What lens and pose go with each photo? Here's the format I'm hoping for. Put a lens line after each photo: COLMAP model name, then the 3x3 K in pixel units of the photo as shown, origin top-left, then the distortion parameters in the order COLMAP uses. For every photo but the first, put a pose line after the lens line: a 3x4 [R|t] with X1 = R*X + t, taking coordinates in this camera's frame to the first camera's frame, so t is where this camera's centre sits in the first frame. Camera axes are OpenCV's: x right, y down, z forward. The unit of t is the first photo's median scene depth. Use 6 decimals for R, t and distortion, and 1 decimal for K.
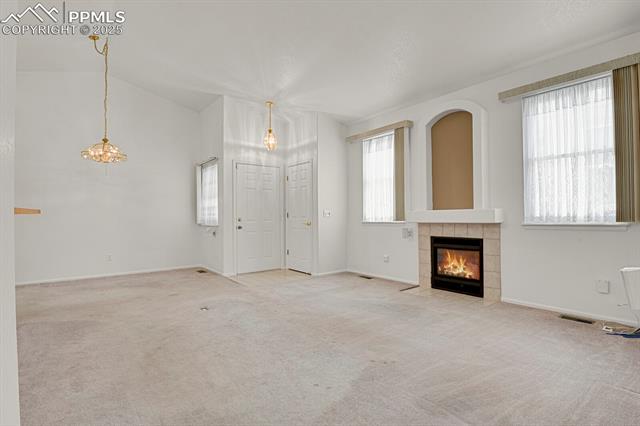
lens RADIAL K [[315.7, 0, 319.2], [0, 315.7, 215.6], [0, 0, 1]] dist [-0.029386, -0.001110]
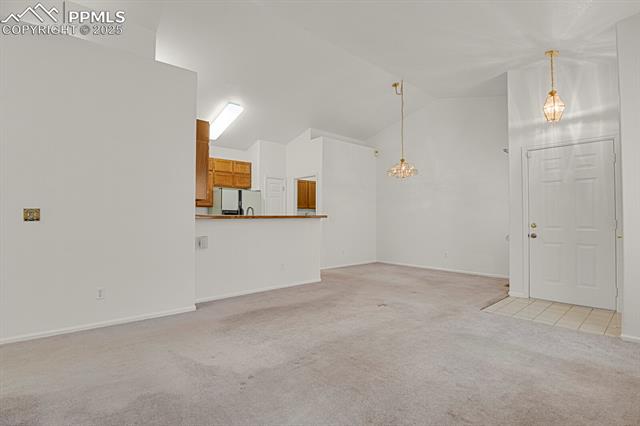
lens RADIAL K [[315.7, 0, 320.0], [0, 315.7, 219.0], [0, 0, 1]] dist [-0.029386, -0.001110]
pose [[0.043097, 0.011155, -0.999009, 0.449286], [0.005835, 0.999918, 0.011416, -0.013312], [0.999054, -0.006322, 0.043028, 0.452417]]
